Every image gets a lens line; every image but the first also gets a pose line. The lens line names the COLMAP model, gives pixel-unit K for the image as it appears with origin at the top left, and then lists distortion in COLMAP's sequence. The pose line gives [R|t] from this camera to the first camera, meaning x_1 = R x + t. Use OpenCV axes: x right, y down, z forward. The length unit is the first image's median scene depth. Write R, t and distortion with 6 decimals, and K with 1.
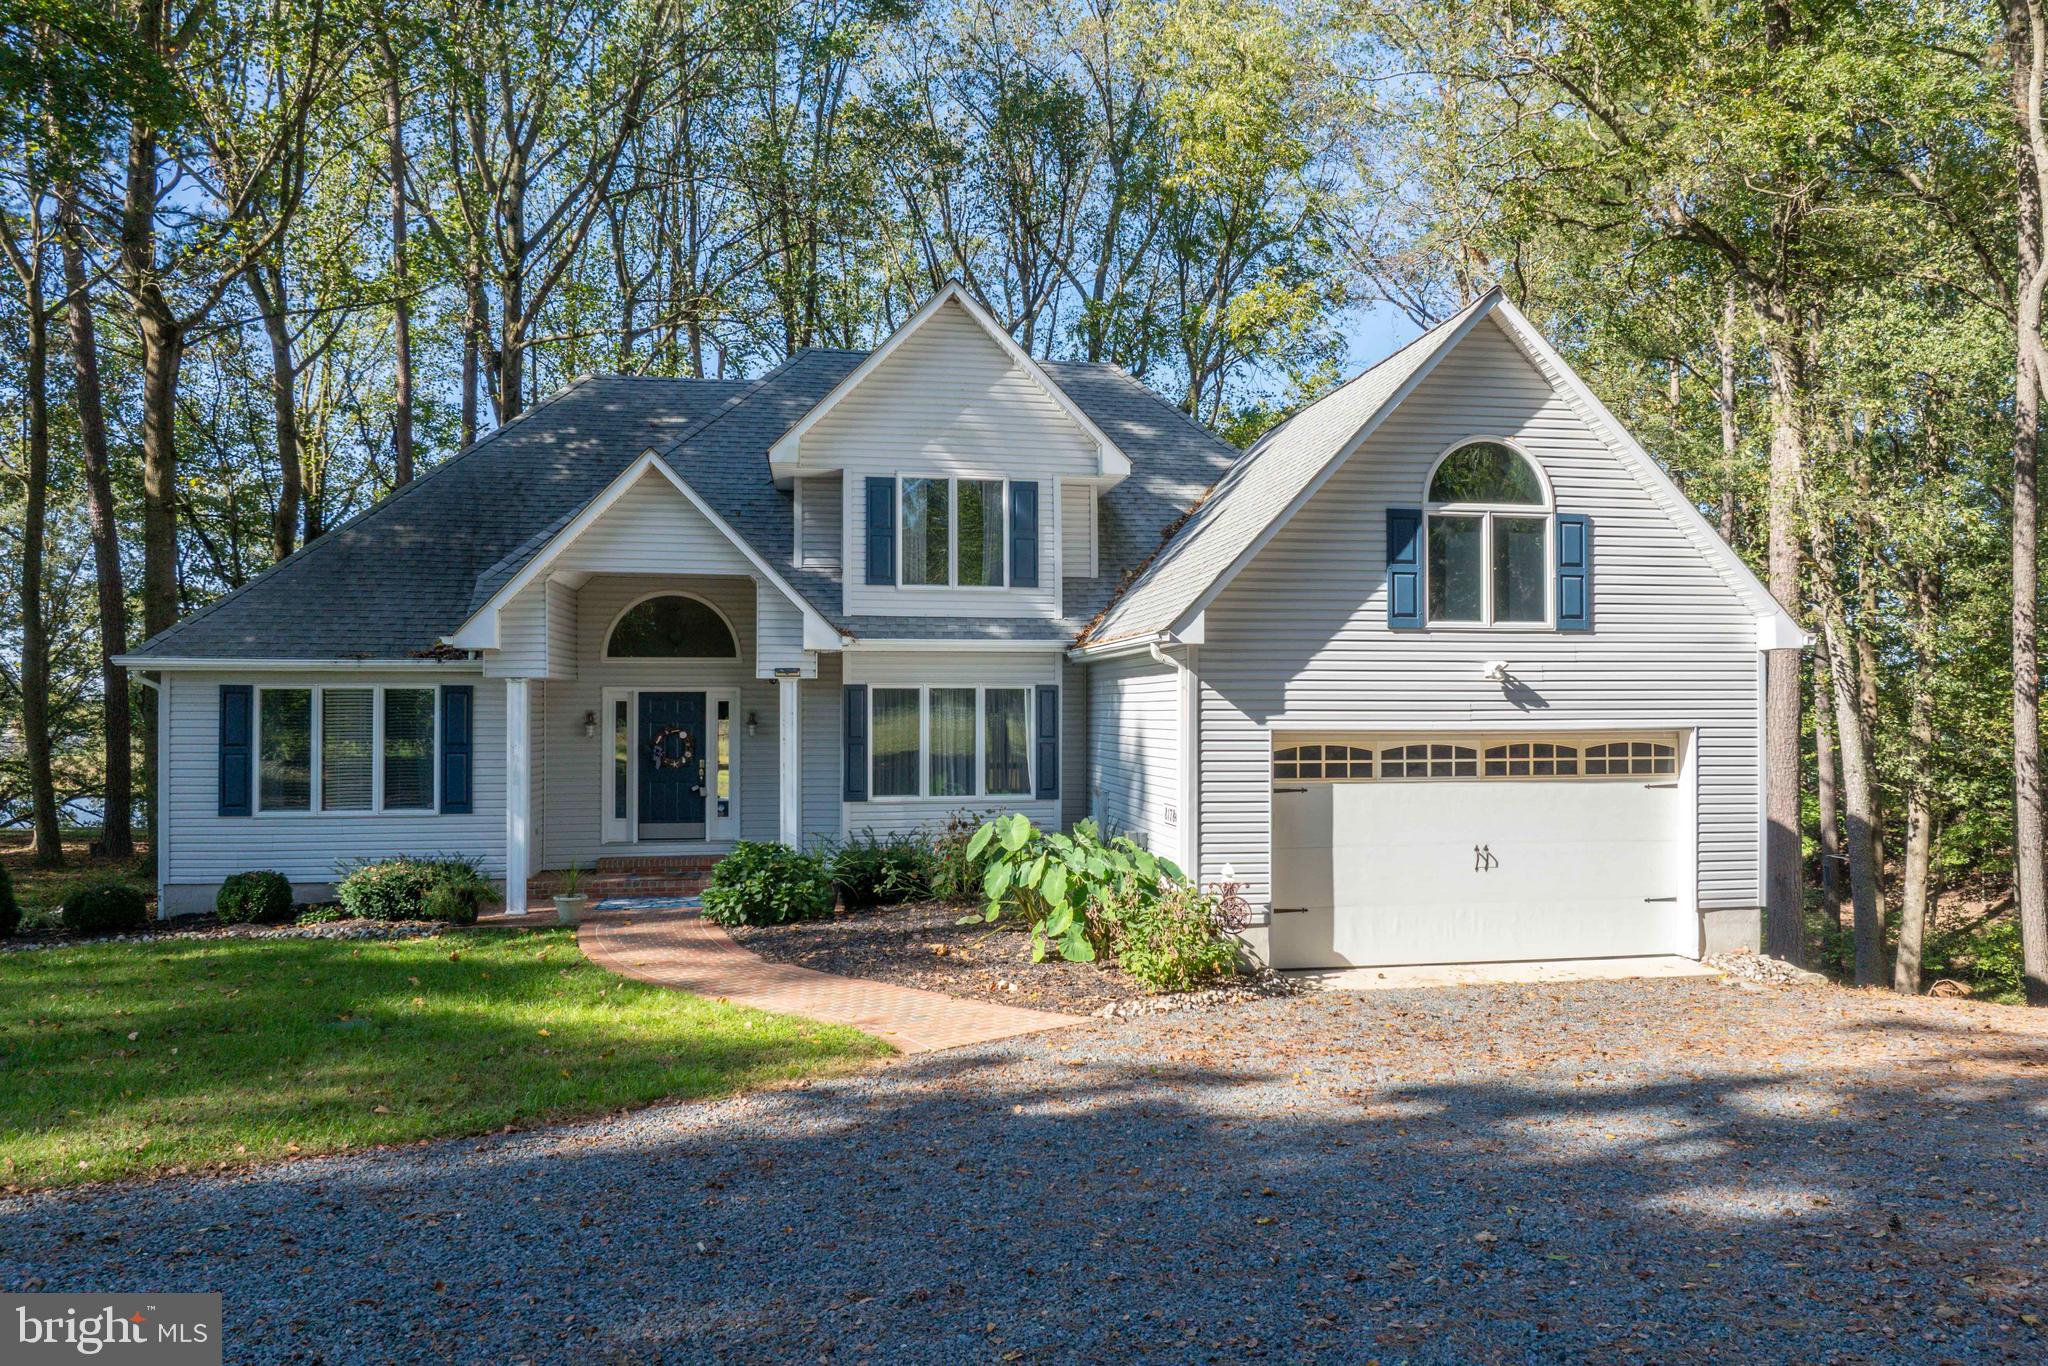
lens RADIAL K [[1410.0, 0, 1042.4], [0, 1410.0, 671.7], [0, 0, 1]] dist [-0.030019, 0.003417]
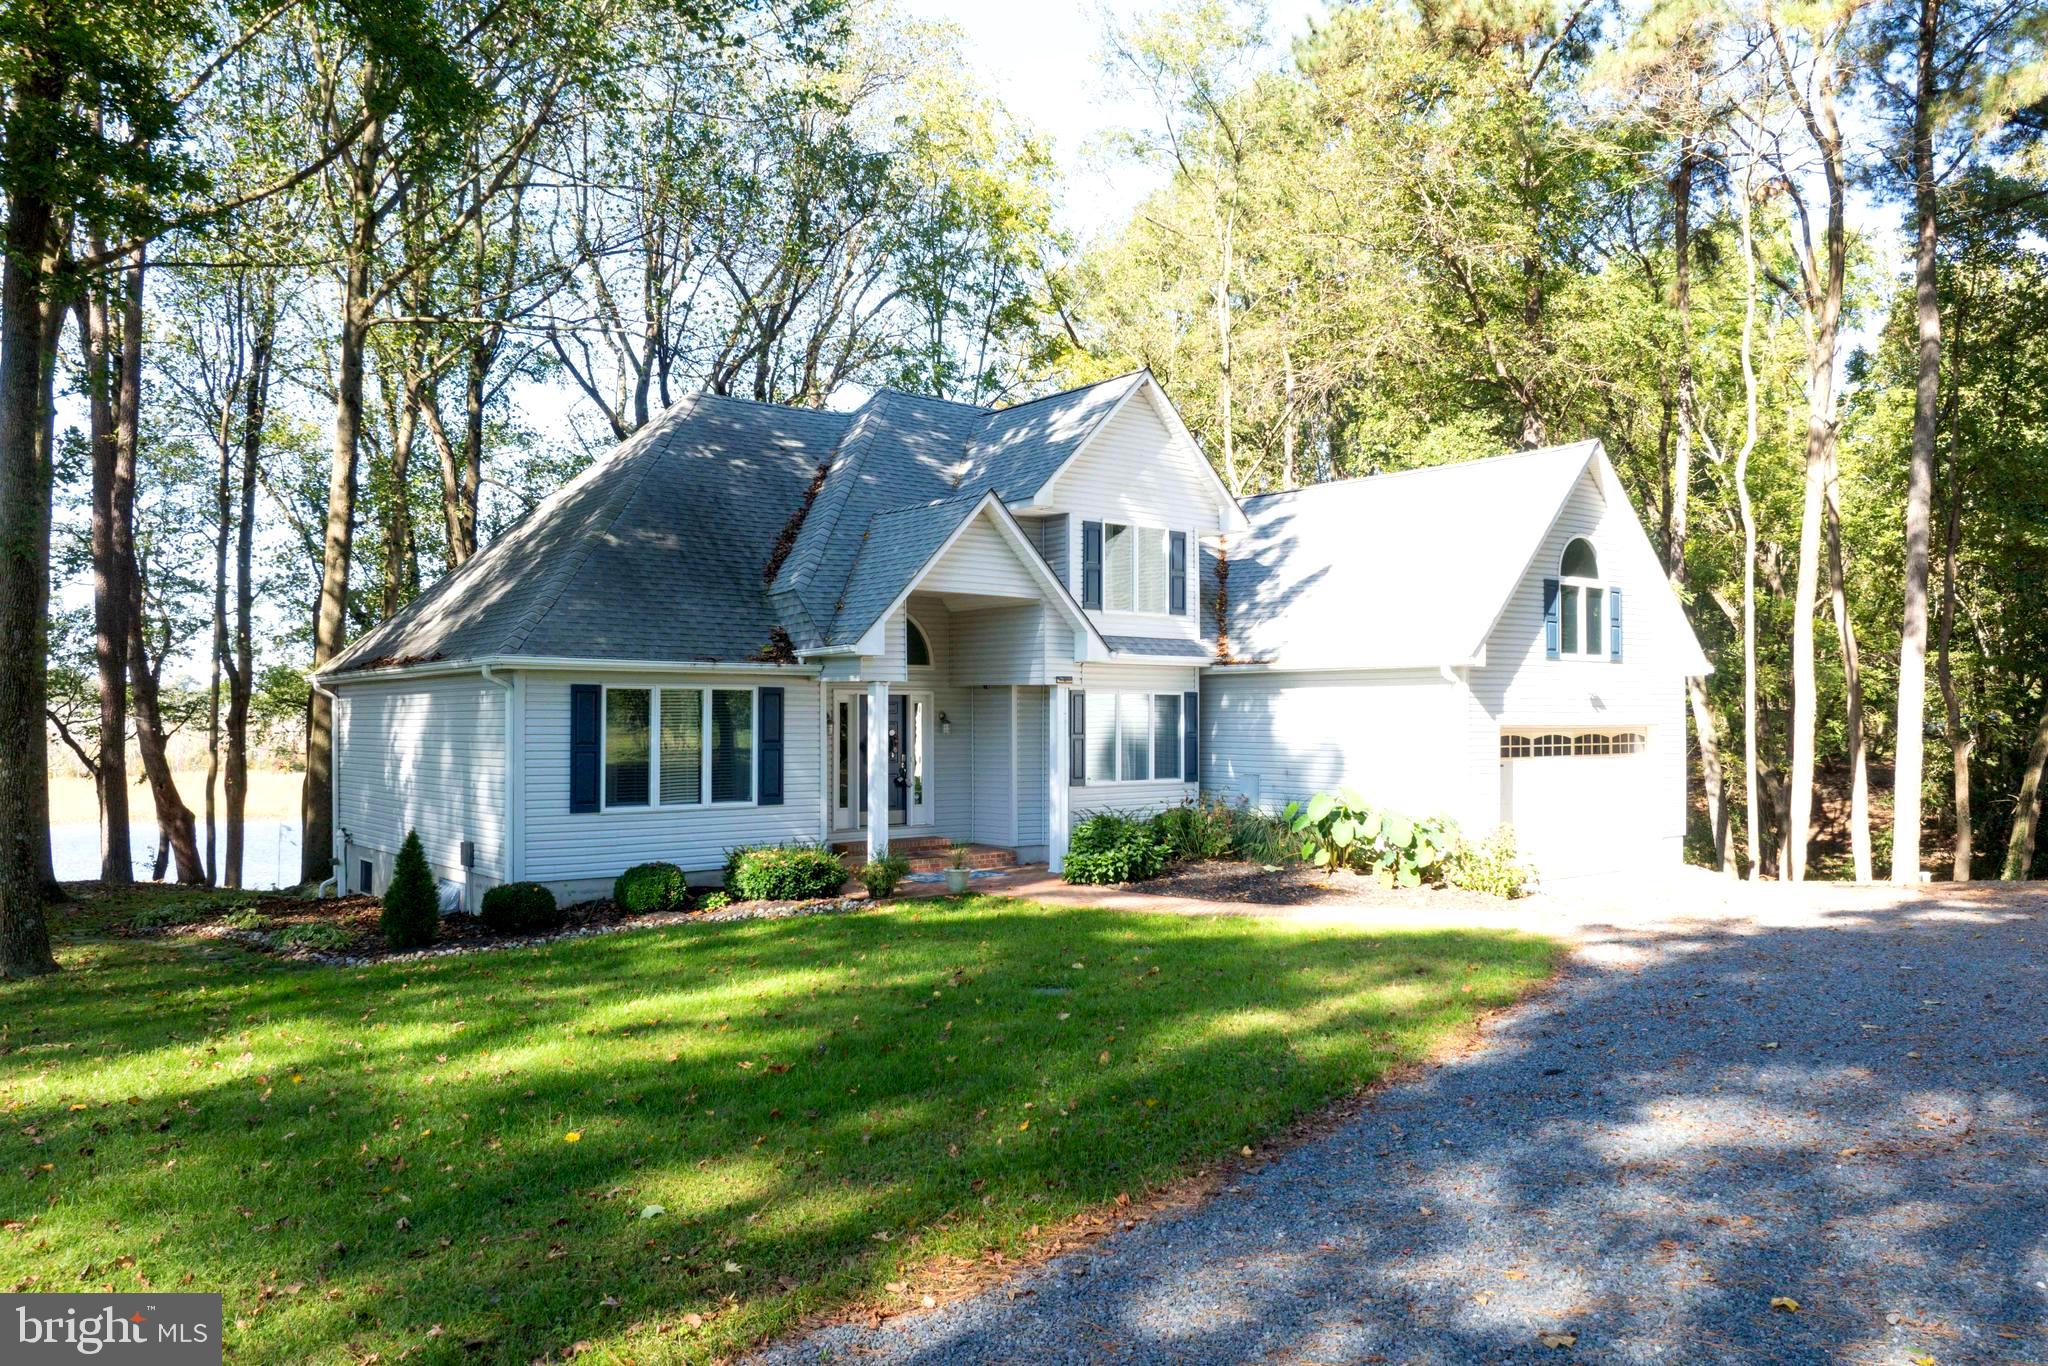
lens RADIAL K [[1410.0, 0, 1022.7], [0, 1410.0, 701.2], [0, 0, 1]] dist [-0.030019, 0.003417]
pose [[0.879110, 0.007684, 0.476558, -0.836550], [-0.014184, 0.999849, 0.010044, 0.007606], [-0.476409, -0.015590, 0.879086, -0.055033]]
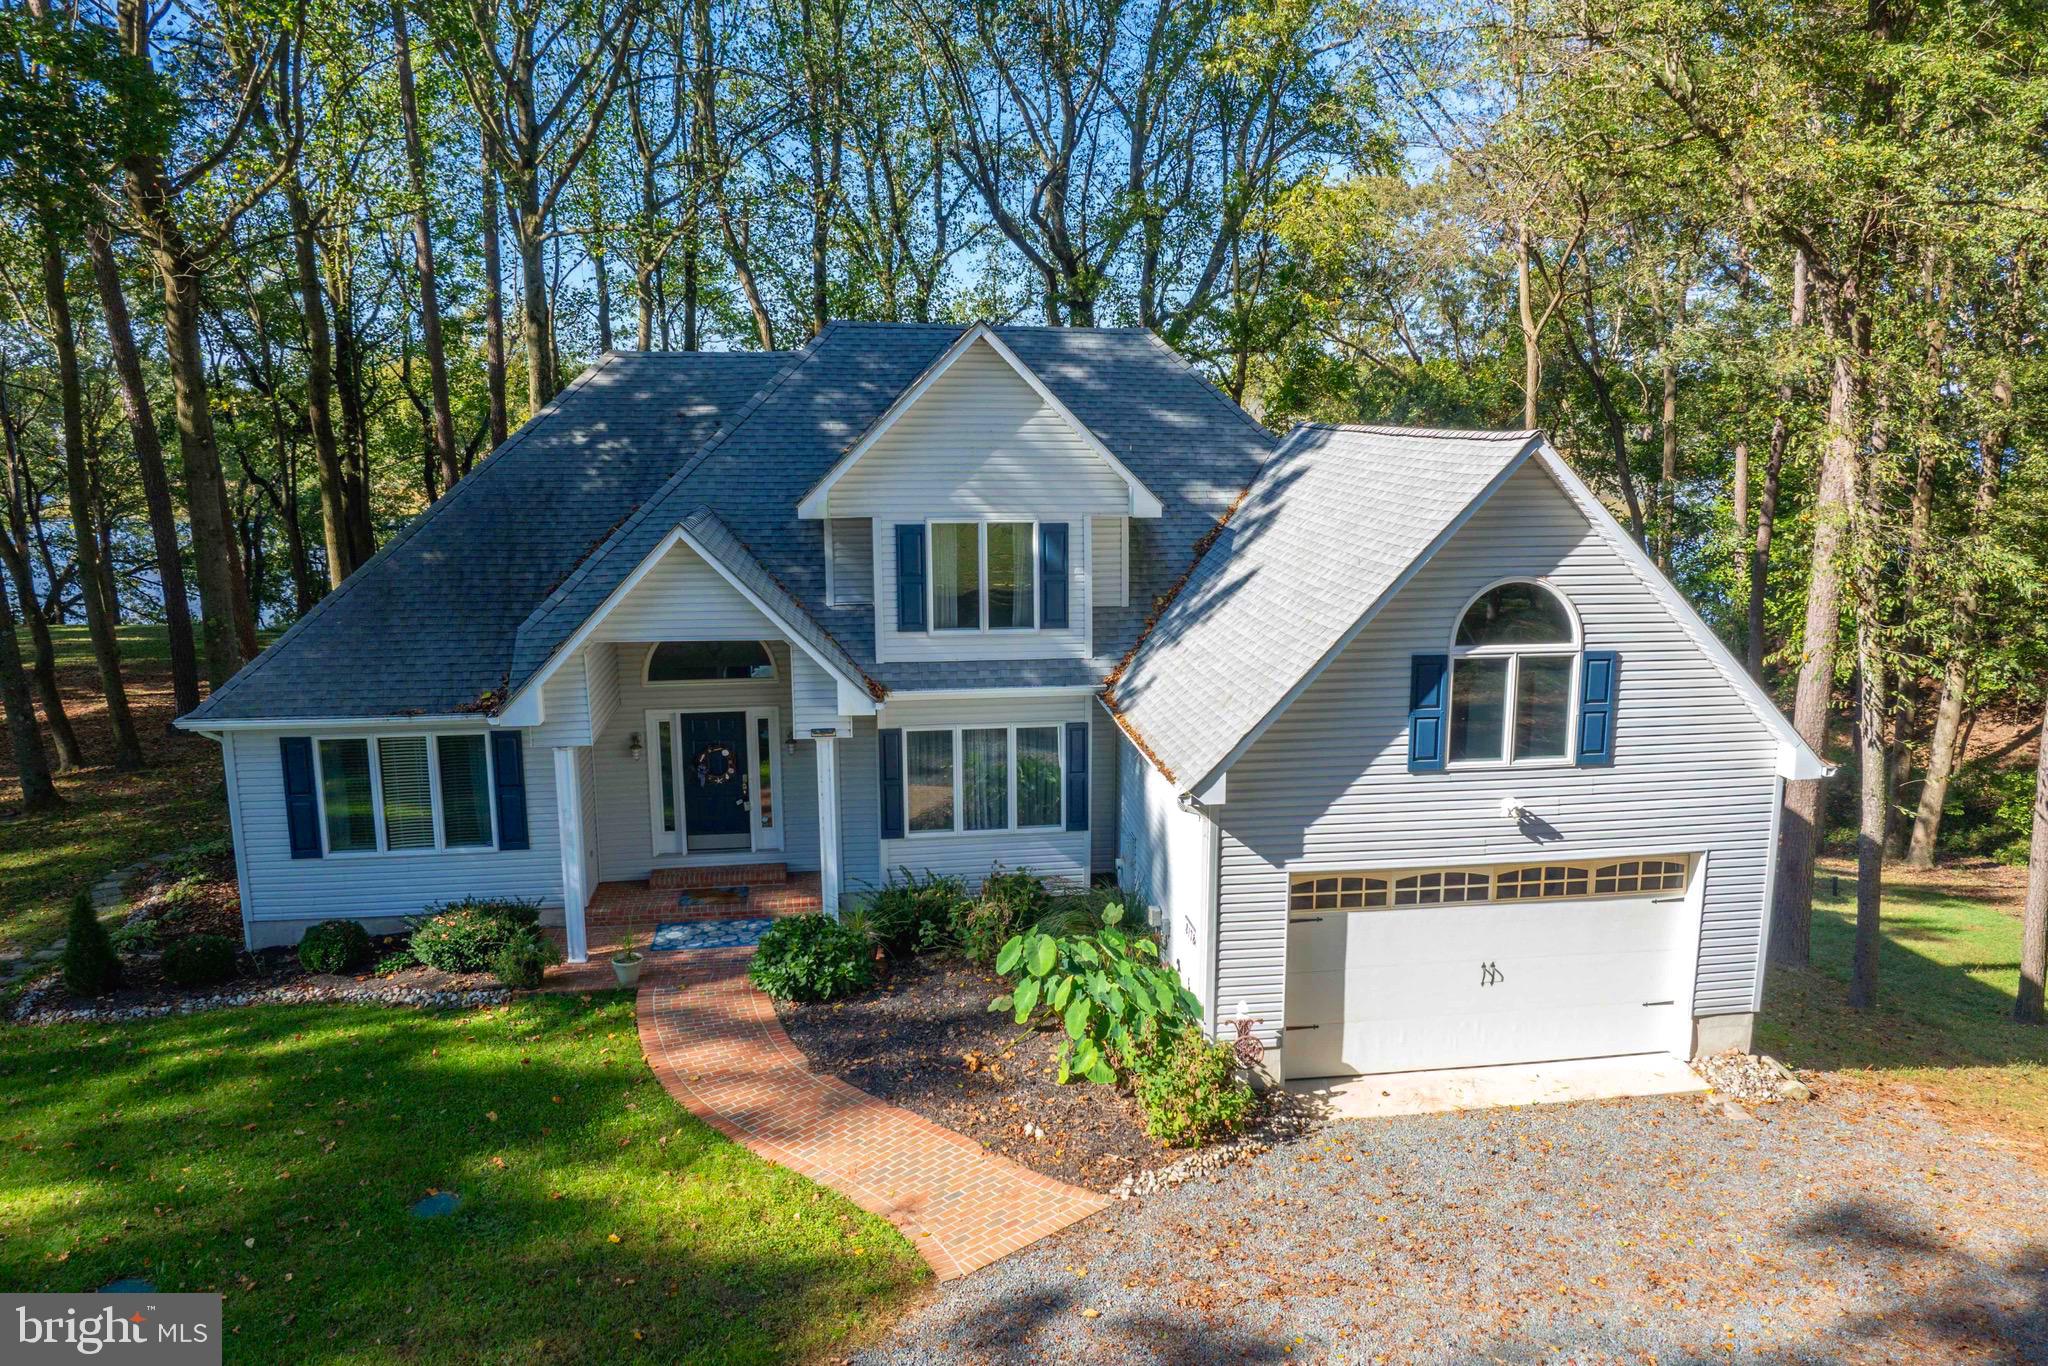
lens RADIAL K [[1410.0, 0, 1046.0], [0, 1410.0, 653.1], [0, 0, 1]] dist [-0.030019, 0.003417]
pose [[0.999590, 0.003432, -0.028425, 0.010719], [0.002206, 0.980604, 0.195989, -0.271076], [0.028547, -0.195971, 0.980194, 0.010011]]
